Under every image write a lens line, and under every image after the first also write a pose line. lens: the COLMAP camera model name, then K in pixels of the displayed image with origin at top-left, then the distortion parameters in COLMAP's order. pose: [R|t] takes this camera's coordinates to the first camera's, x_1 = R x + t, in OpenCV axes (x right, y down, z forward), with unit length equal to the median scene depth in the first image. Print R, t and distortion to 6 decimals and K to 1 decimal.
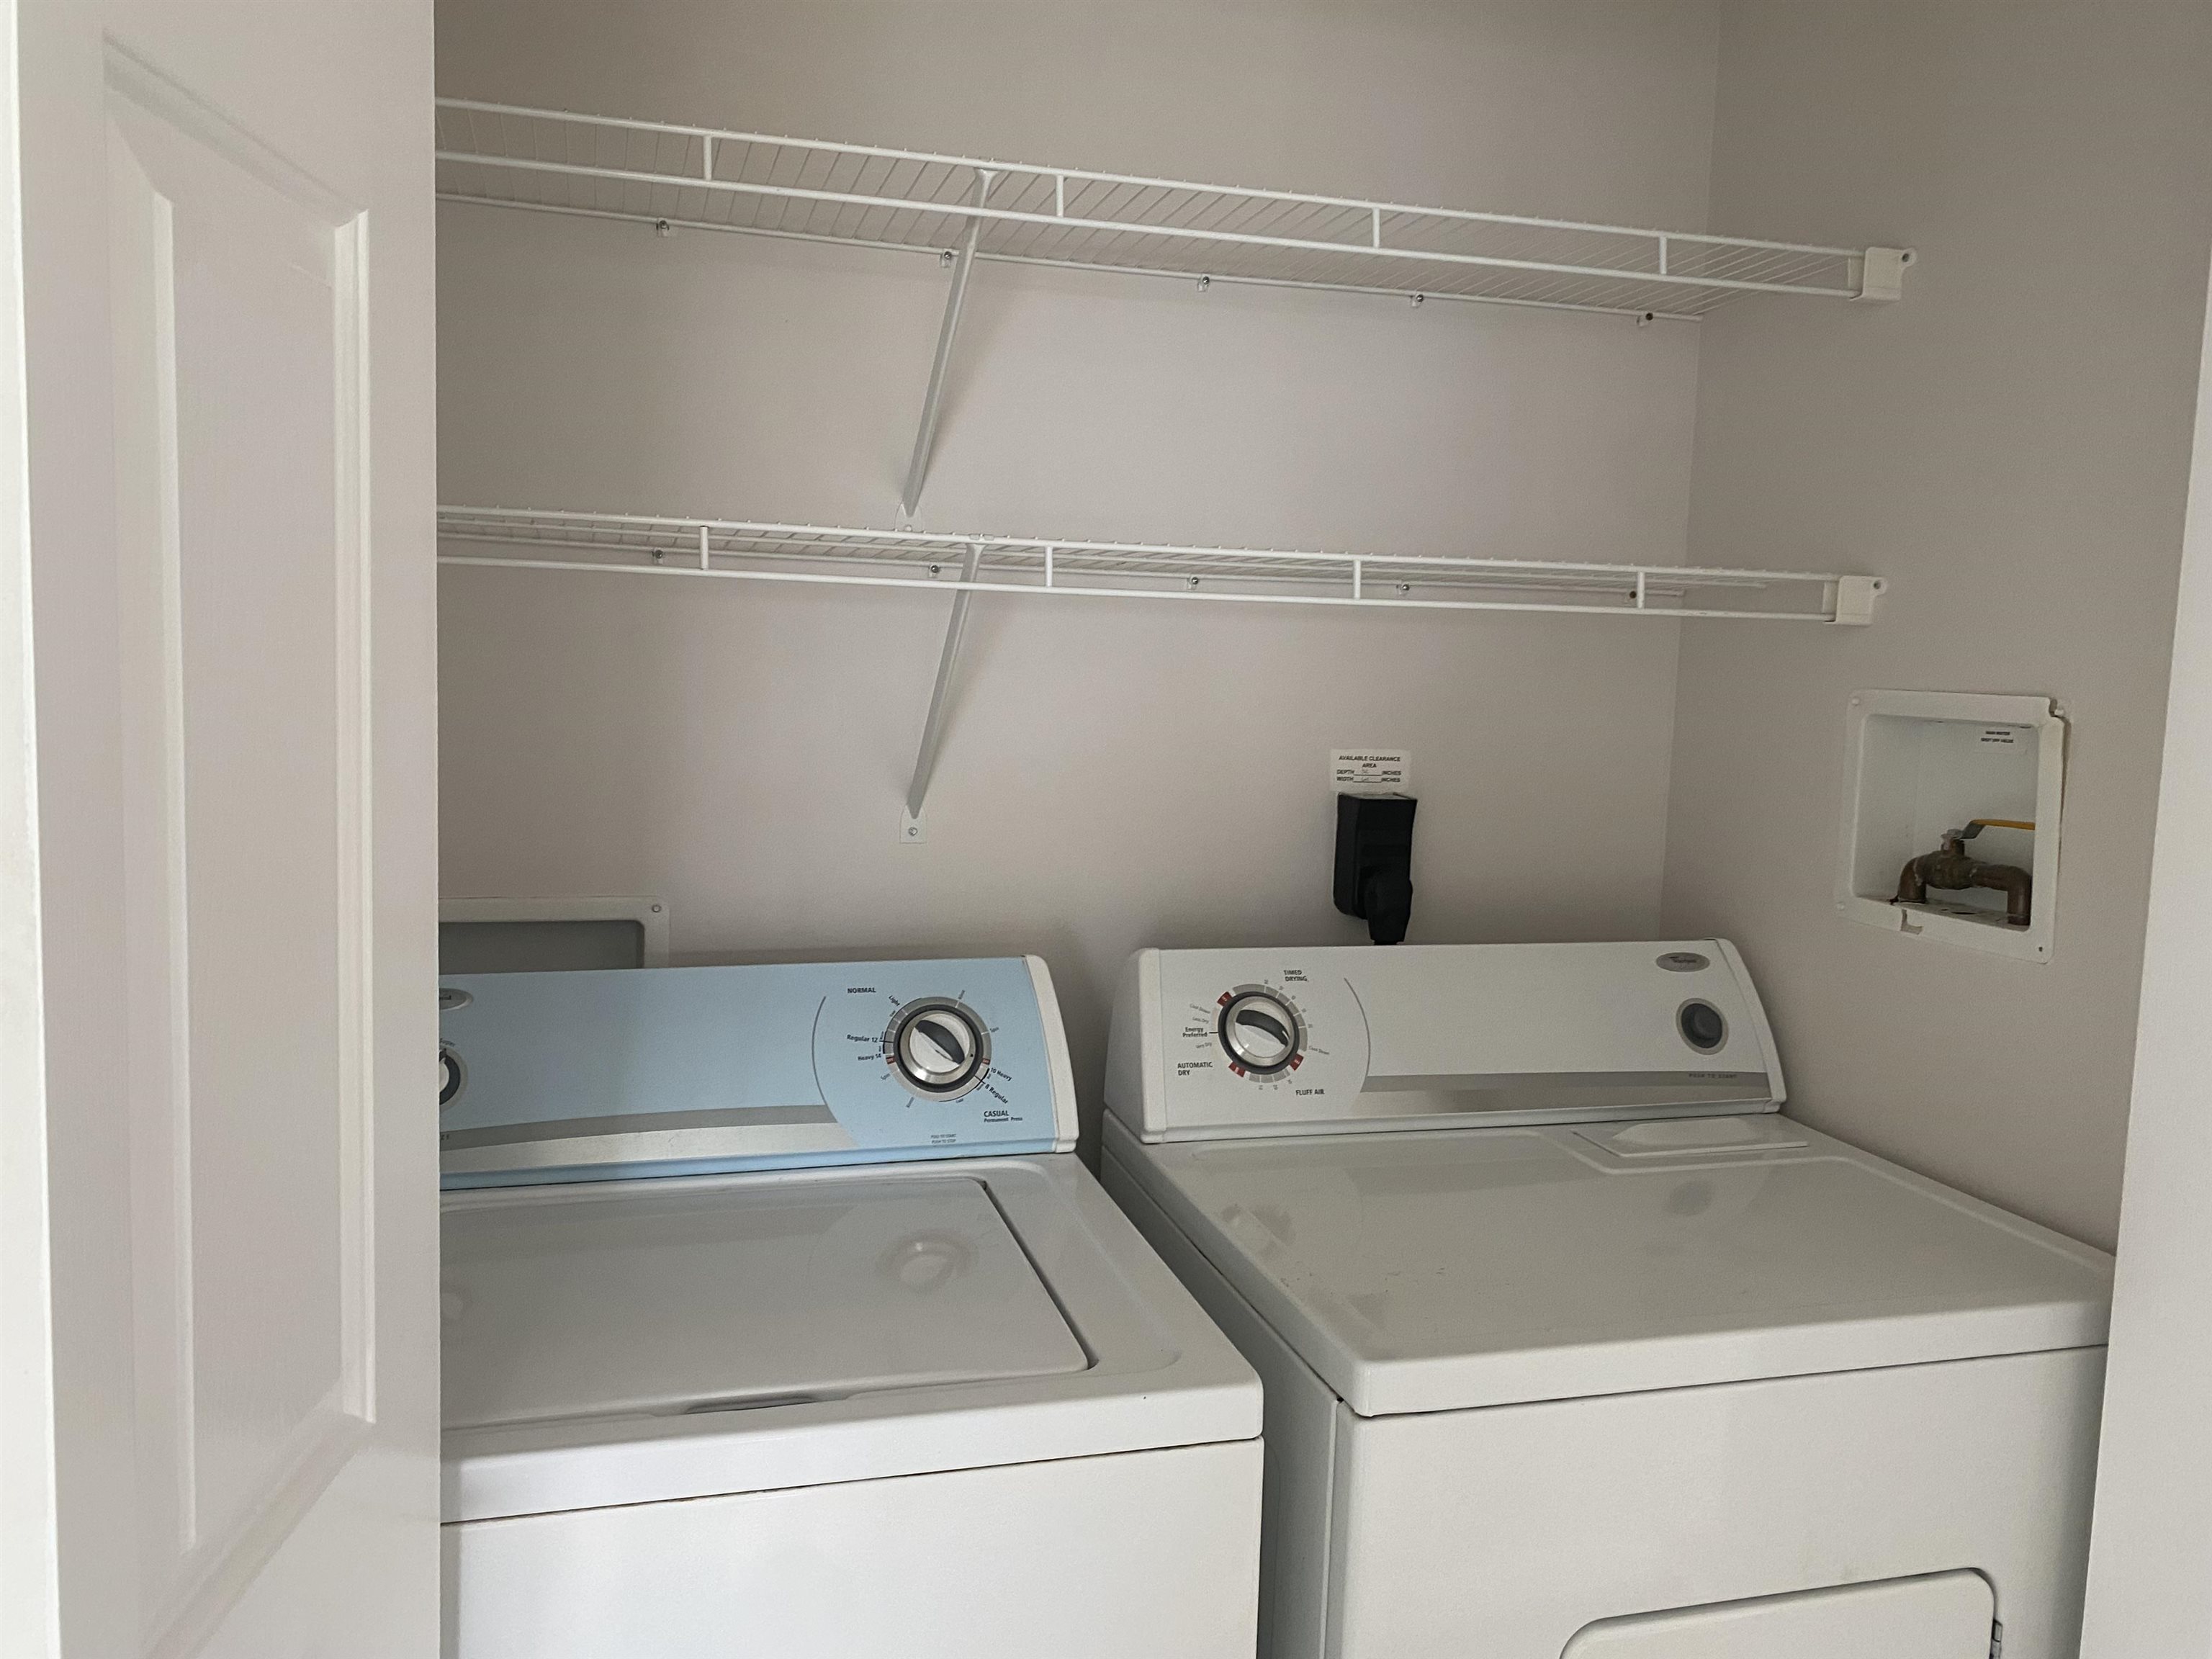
lens RADIAL K [[1700.1, 0, 1095.6], [0, 1700.1, 831.7], [0, 0, 1]] dist [0.041293, -0.039441]
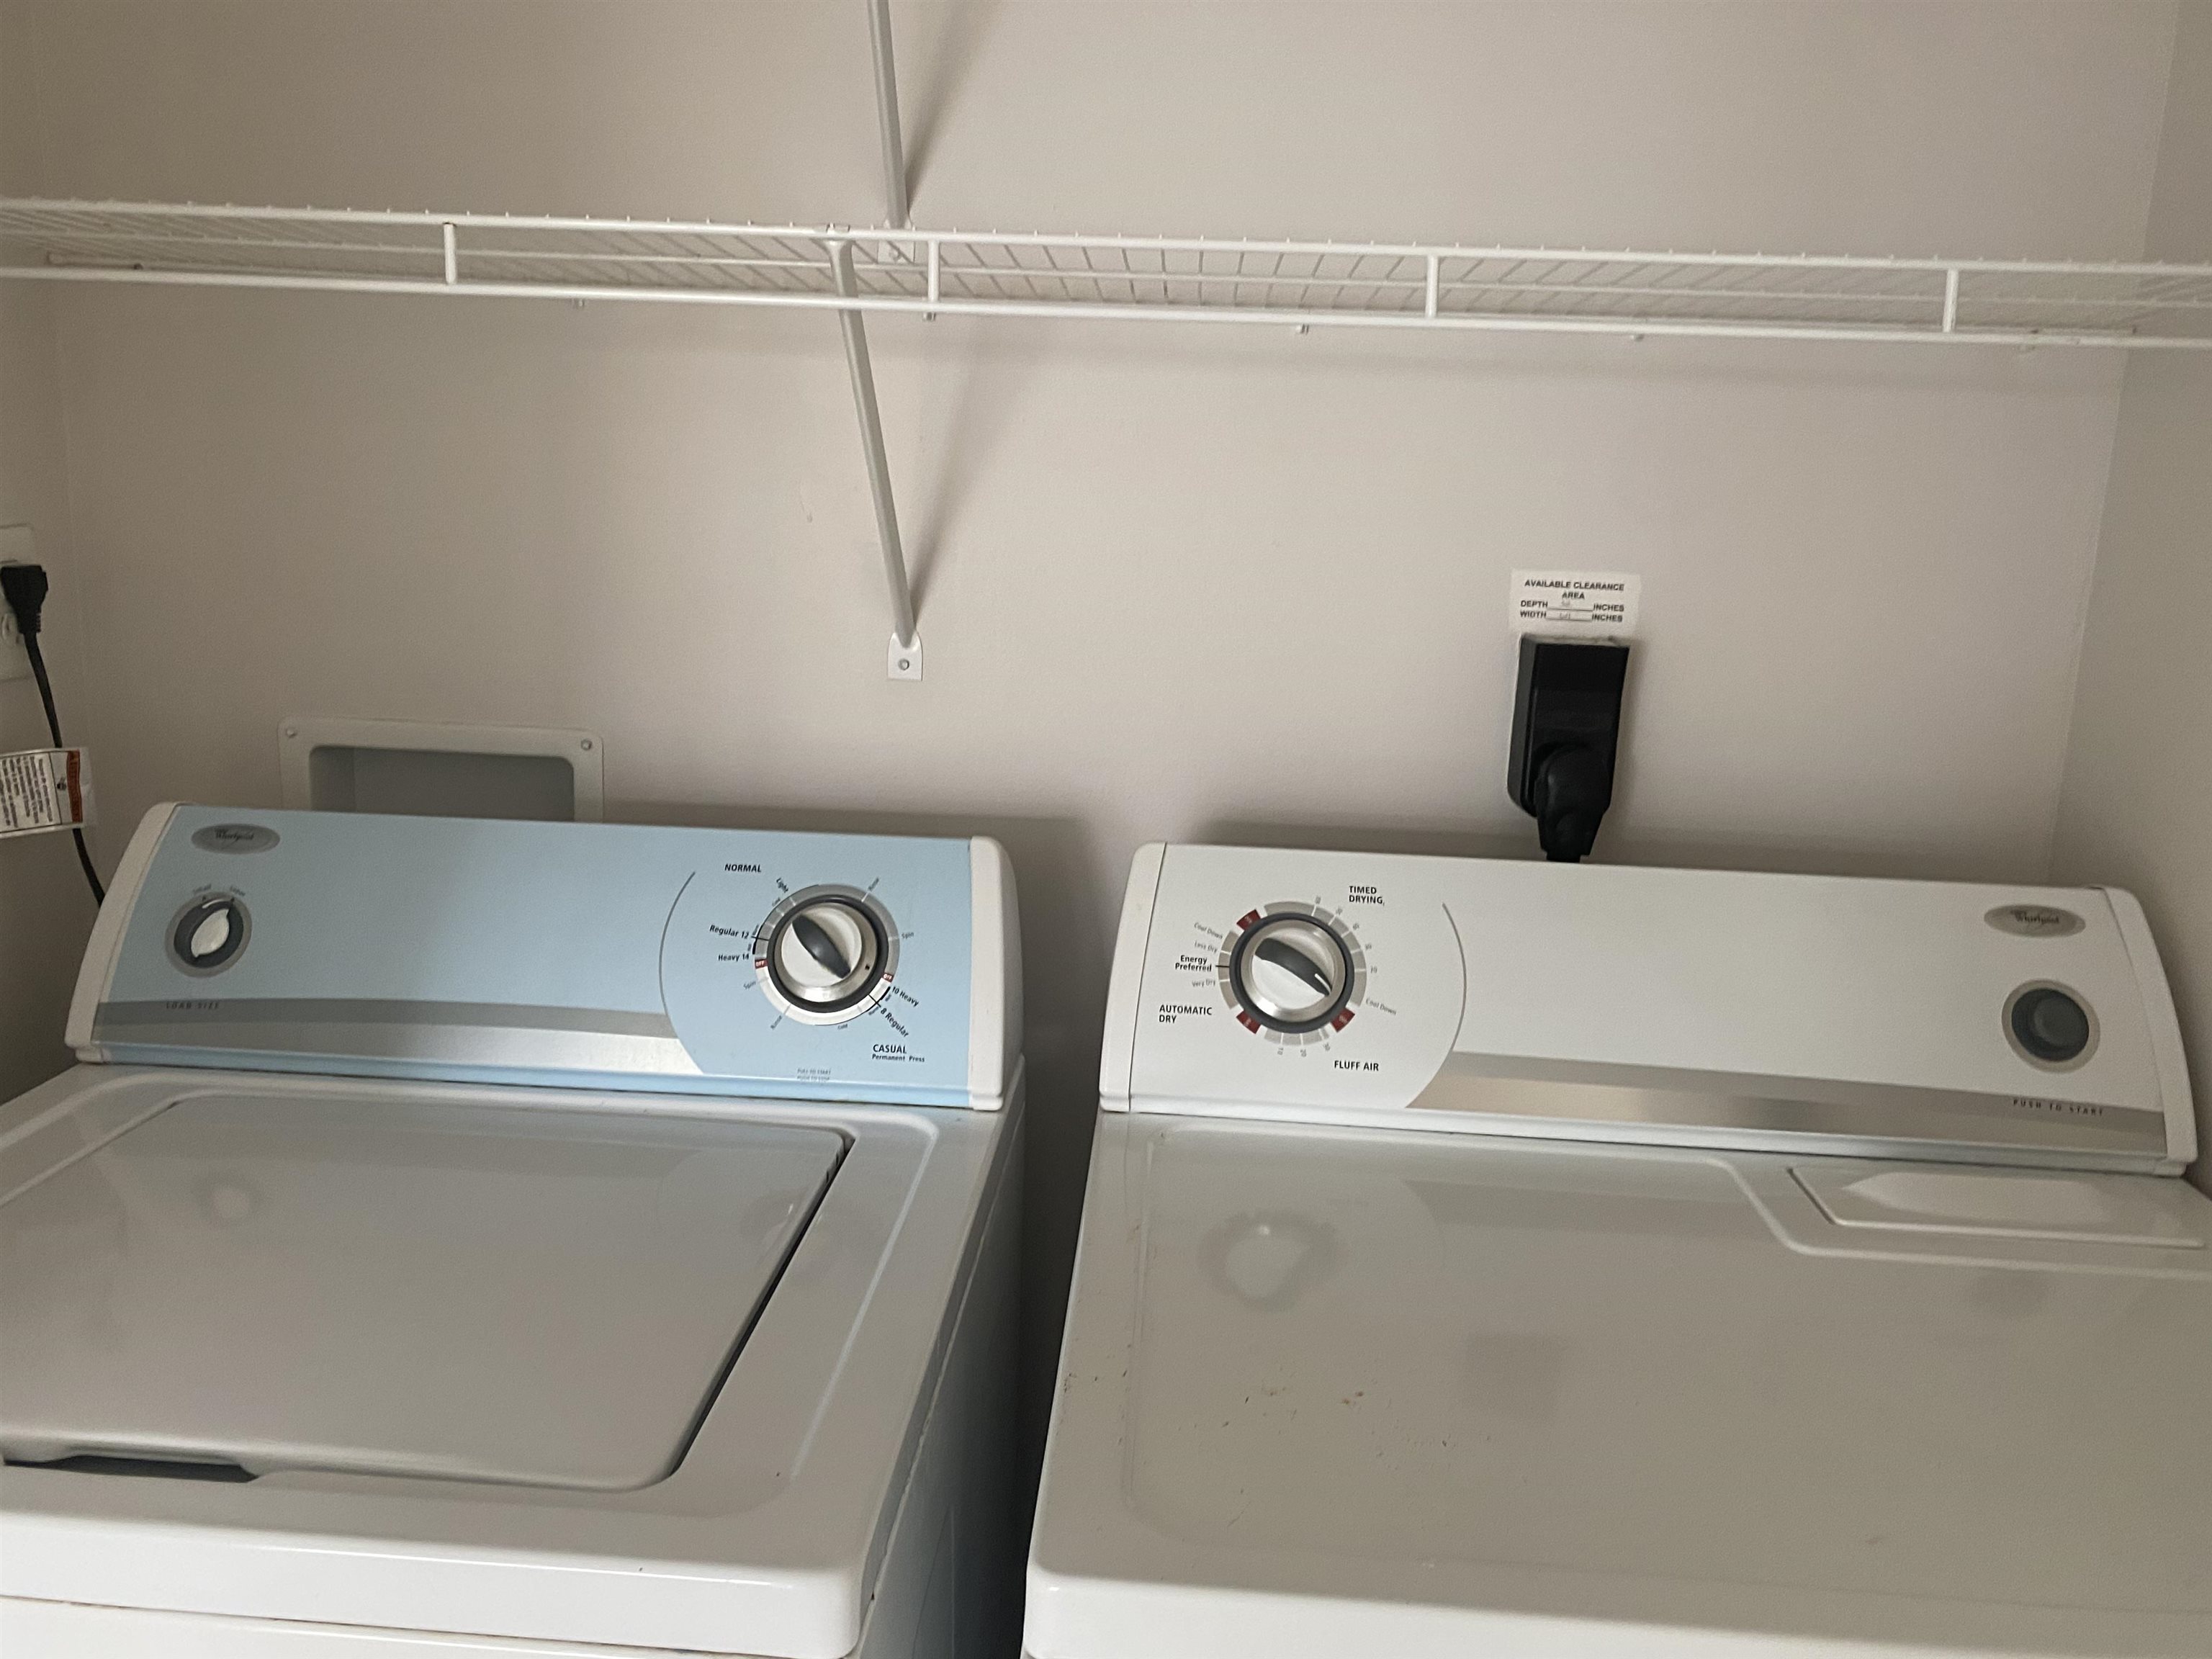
lens RADIAL K [[1700.1, 0, 1110.9], [0, 1700.1, 820.3], [0, 0, 1]] dist [0.041293, -0.039441]
pose [[0.943033, 0.070417, -0.325163, 0.247567], [-0.043331, 0.995016, 0.089813, -0.002794], [0.329867, -0.070607, 0.941383, 0.325306]]
